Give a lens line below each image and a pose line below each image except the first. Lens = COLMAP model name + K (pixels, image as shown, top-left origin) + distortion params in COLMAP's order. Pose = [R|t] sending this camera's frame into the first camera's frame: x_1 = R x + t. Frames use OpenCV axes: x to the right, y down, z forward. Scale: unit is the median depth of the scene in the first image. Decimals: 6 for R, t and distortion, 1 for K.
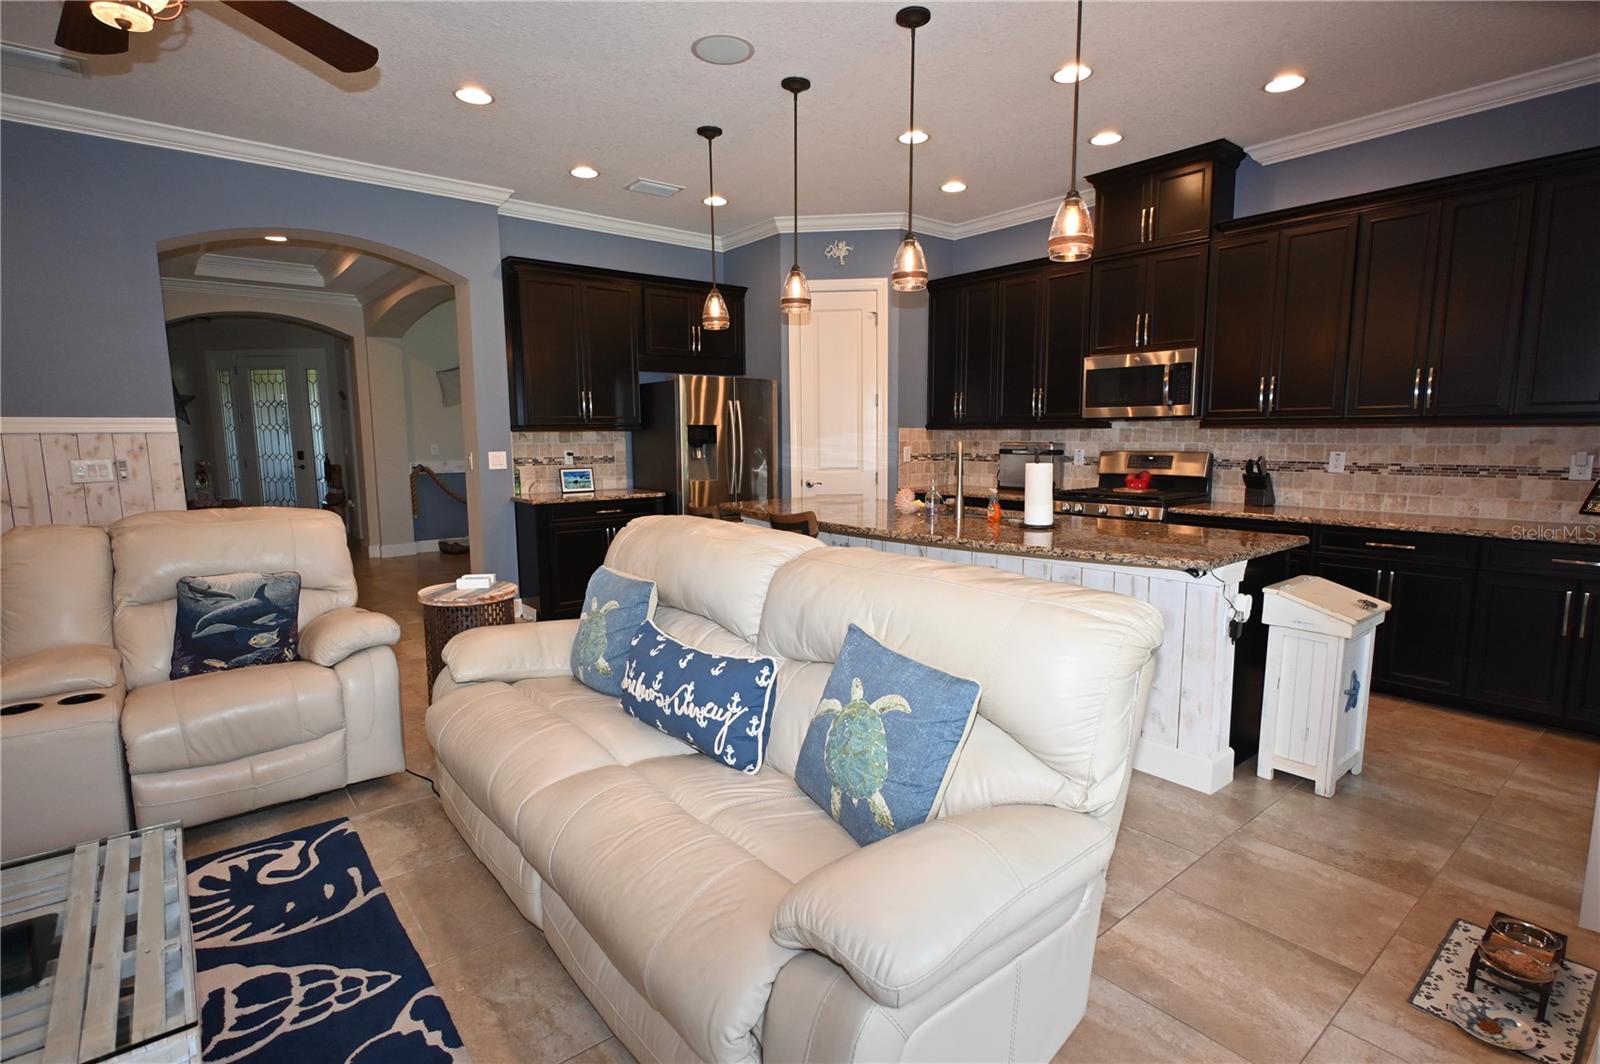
lens RADIAL K [[785.3, 0, 801.4], [0, 785.3, 535.0], [0, 0, 1]] dist [-0.004137, 0.002572]
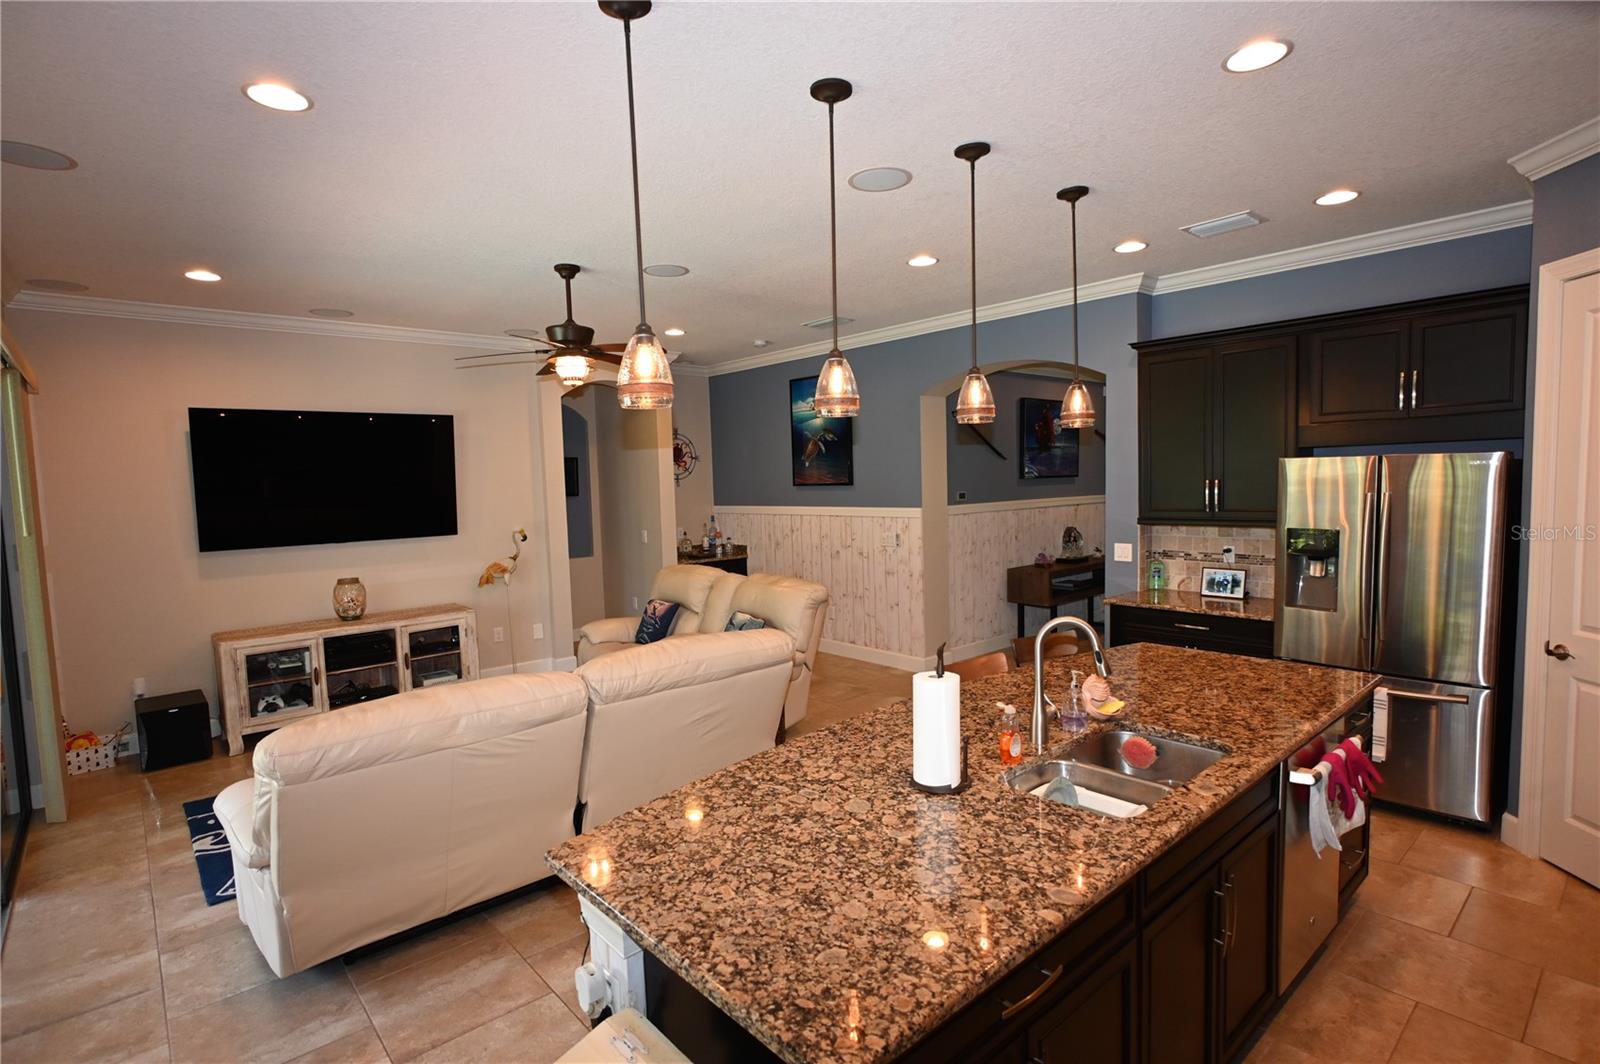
lens RADIAL K [[785.3, 0, 801.4], [0, 785.3, 535.0], [0, 0, 1]] dist [-0.004137, 0.002572]
pose [[0.038008, 0.079861, -0.996081, 0.692703], [-0.100933, 0.992010, 0.075683, -0.183498], [0.994167, 0.097661, 0.045765, 0.682724]]
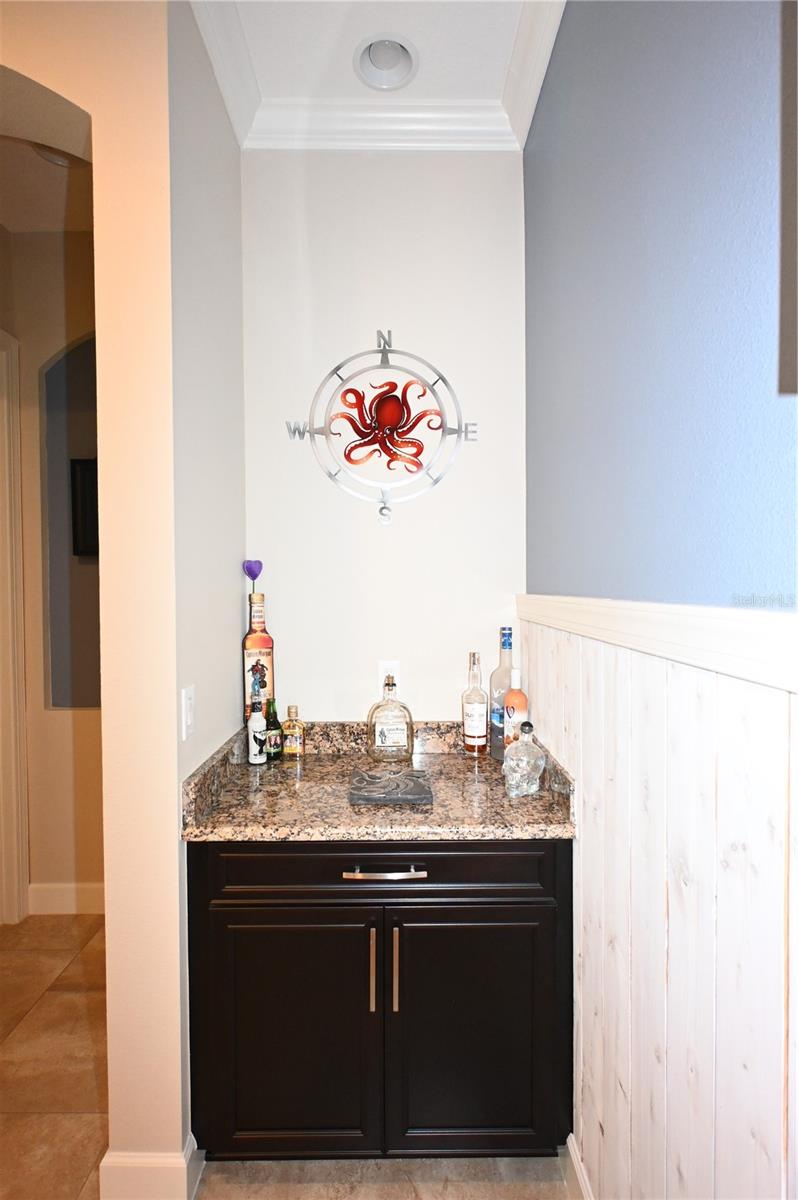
lens RADIAL K [[589.0, 0, 399.0], [0, 589.0, 600.0], [0, 0, 1]] dist [-0.004137, 0.002572]
pose [[-0.632807, 0.033678, -0.773577, -0.900791], [-0.088967, 0.989275, 0.115846, -0.122054], [0.769182, 0.142131, -0.623023, 0.746733]]
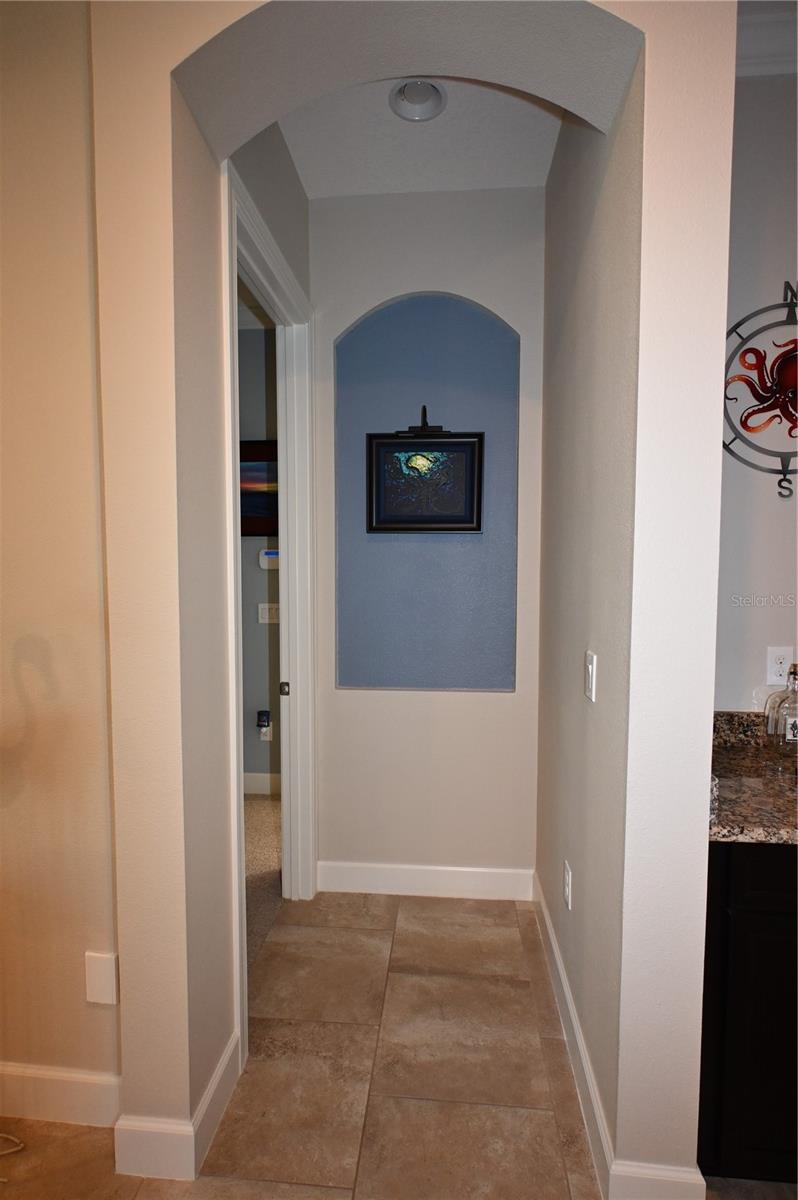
lens RADIAL K [[589.0, 0, 399.0], [0, 589.0, 600.0], [0, 0, 1]] dist [-0.004137, 0.002572]
pose [[-0.700850, 0.051994, -0.711411, -0.765291], [-0.084971, 0.984153, 0.155637, -0.098000], [0.708230, 0.169528, -0.685325, 0.559041]]
